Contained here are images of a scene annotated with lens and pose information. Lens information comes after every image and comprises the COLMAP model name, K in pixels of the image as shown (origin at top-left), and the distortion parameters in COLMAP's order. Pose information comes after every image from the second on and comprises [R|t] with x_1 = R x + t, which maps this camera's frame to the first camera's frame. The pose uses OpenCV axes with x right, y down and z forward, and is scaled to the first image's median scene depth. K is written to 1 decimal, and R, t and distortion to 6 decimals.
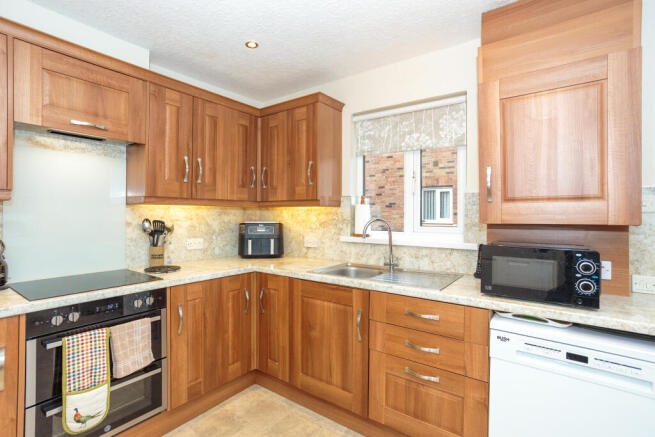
lens RADIAL K [[314.8, 0, 327.5], [0, 314.8, 218.5], [0, 0, 1]] dist [-0.001430, 0.000322]
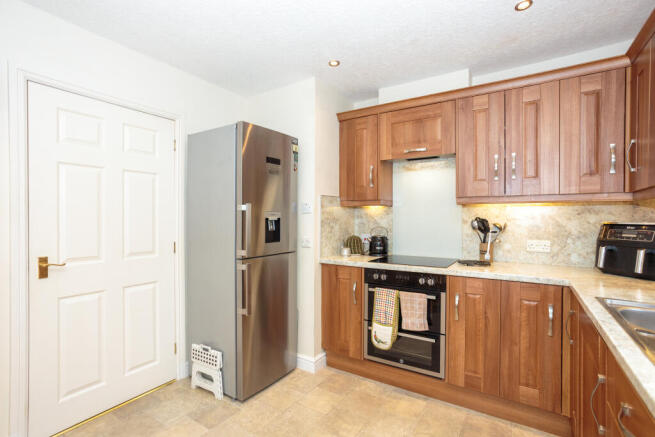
lens RADIAL K [[314.9, 0, 328.8], [0, 314.9, 224.0], [0, 0, 1]] dist [-0.000069, 0.000407]
pose [[0.084993, 0.016256, -0.996249, 0.562513], [-0.015402, 0.999769, 0.014999, 0.018135], [0.996262, 0.014070, 0.085224, 0.433277]]
